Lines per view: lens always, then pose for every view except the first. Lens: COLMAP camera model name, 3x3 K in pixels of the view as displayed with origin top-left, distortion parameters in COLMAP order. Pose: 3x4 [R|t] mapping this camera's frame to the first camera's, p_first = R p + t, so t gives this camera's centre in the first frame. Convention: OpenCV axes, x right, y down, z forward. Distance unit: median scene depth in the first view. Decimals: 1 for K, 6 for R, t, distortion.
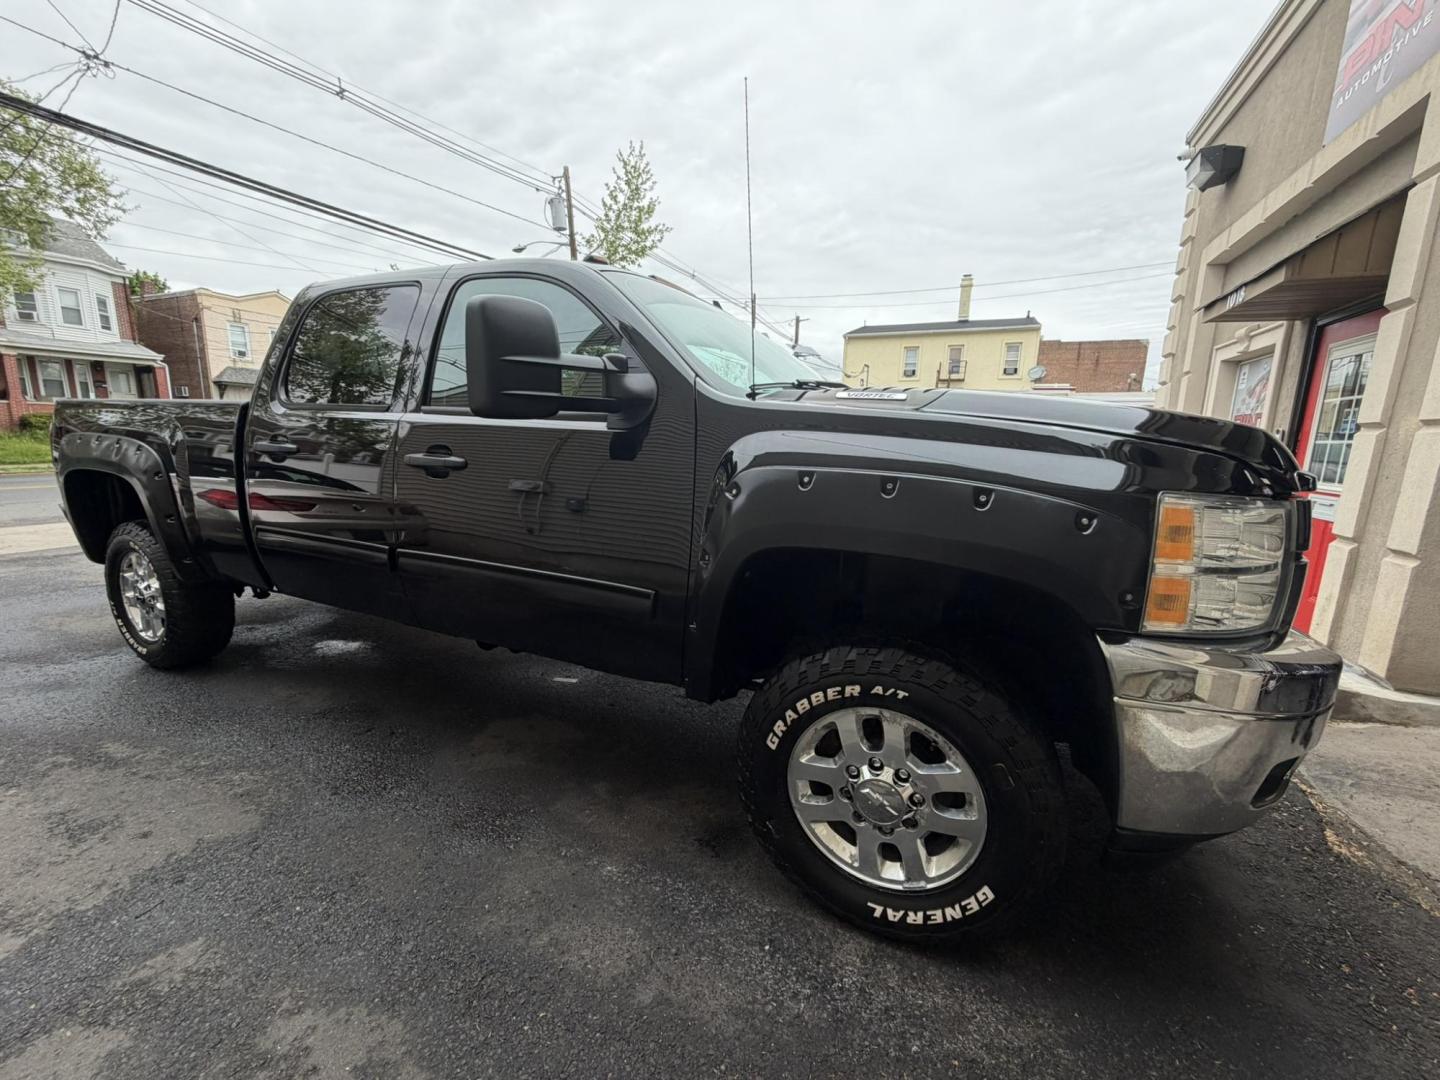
lens RADIAL K [[574.2, 0, 718.6], [0, 574.2, 541.2], [0, 0, 1]] dist [0.000187, -0.000126]
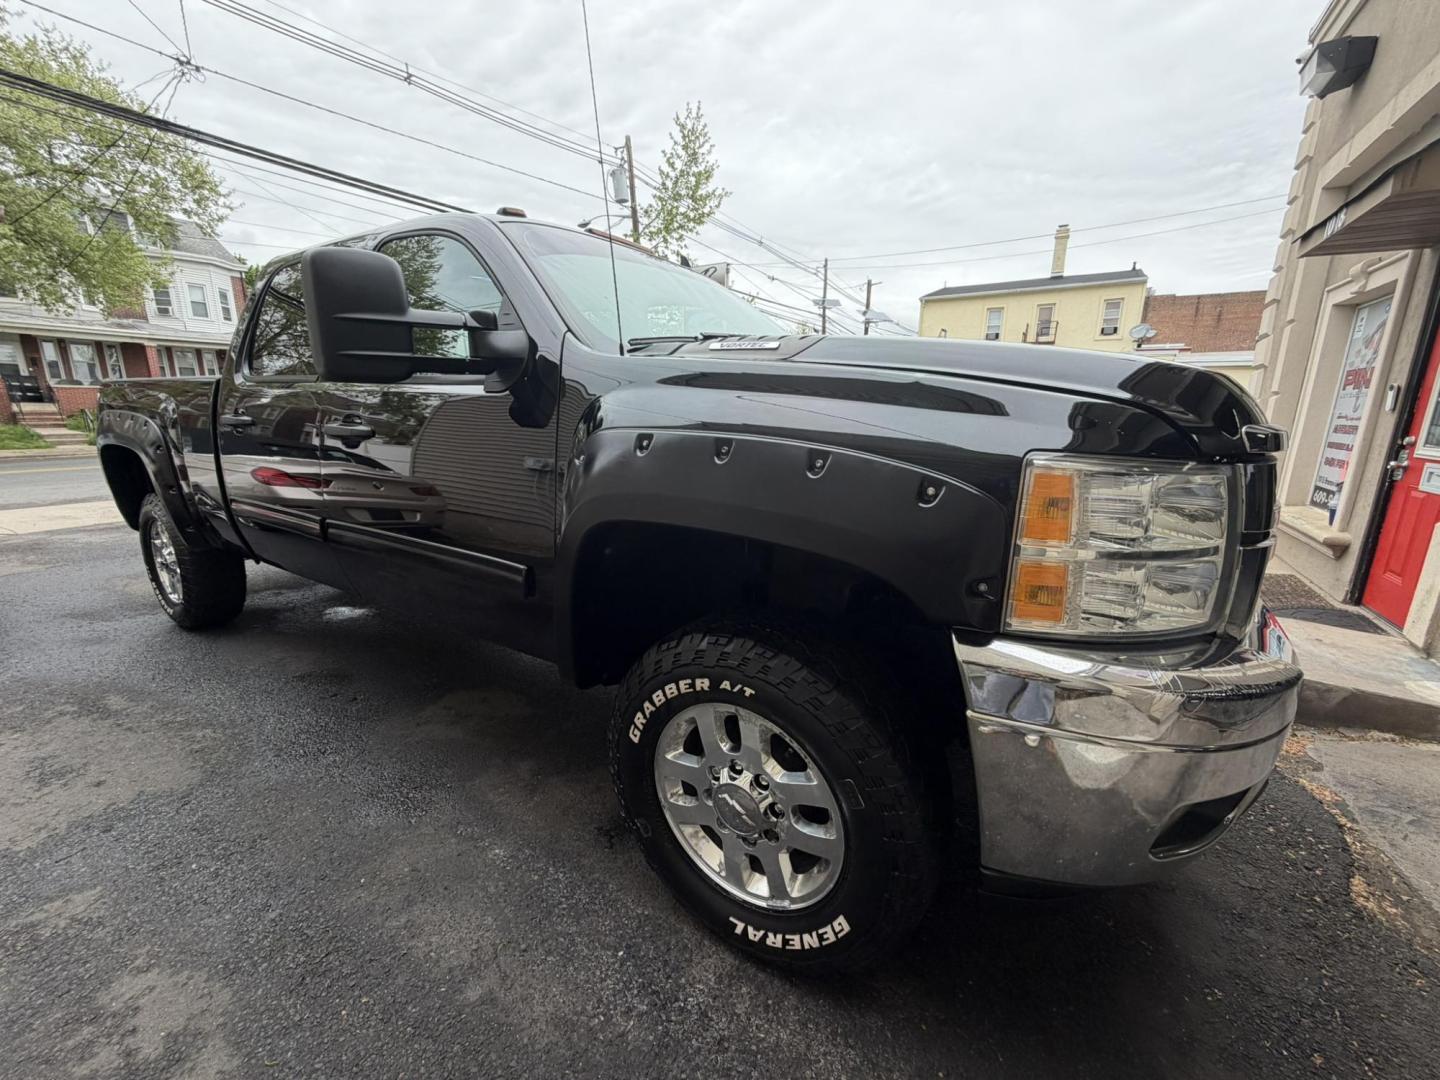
lens RADIAL K [[574.2, 0, 718.3], [0, 574.2, 541.4], [0, 0, 1]] dist [0.000187, -0.000126]
pose [[0.991379, 0.013525, -0.130325, 0.243958], [-0.007745, 0.998968, 0.044754, 0.001098], [0.130796, -0.043358, 0.990461, 0.091999]]
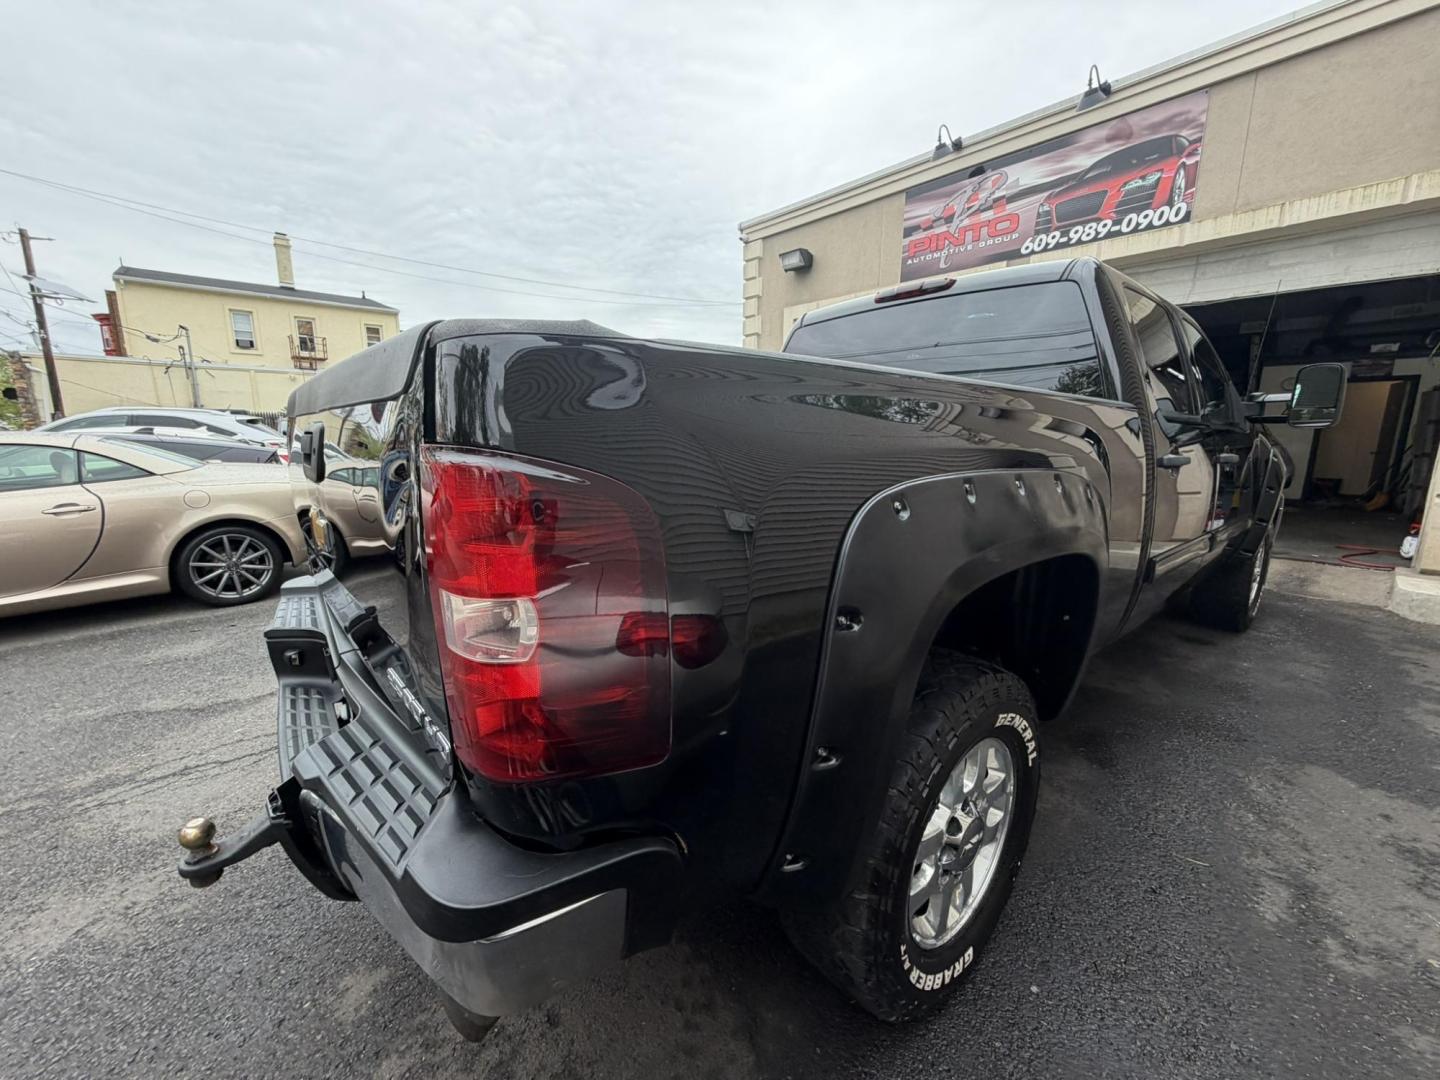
lens RADIAL K [[574.2, 0, 716.3], [0, 574.2, 540.3], [0, 0, 1]] dist [0.000187, -0.000126]
pose [[0.414337, -0.192606, 0.889510, -2.052343], [0.170754, 0.976446, 0.131893, -0.308993], [-0.893962, 0.097239, 0.437466, 1.380724]]
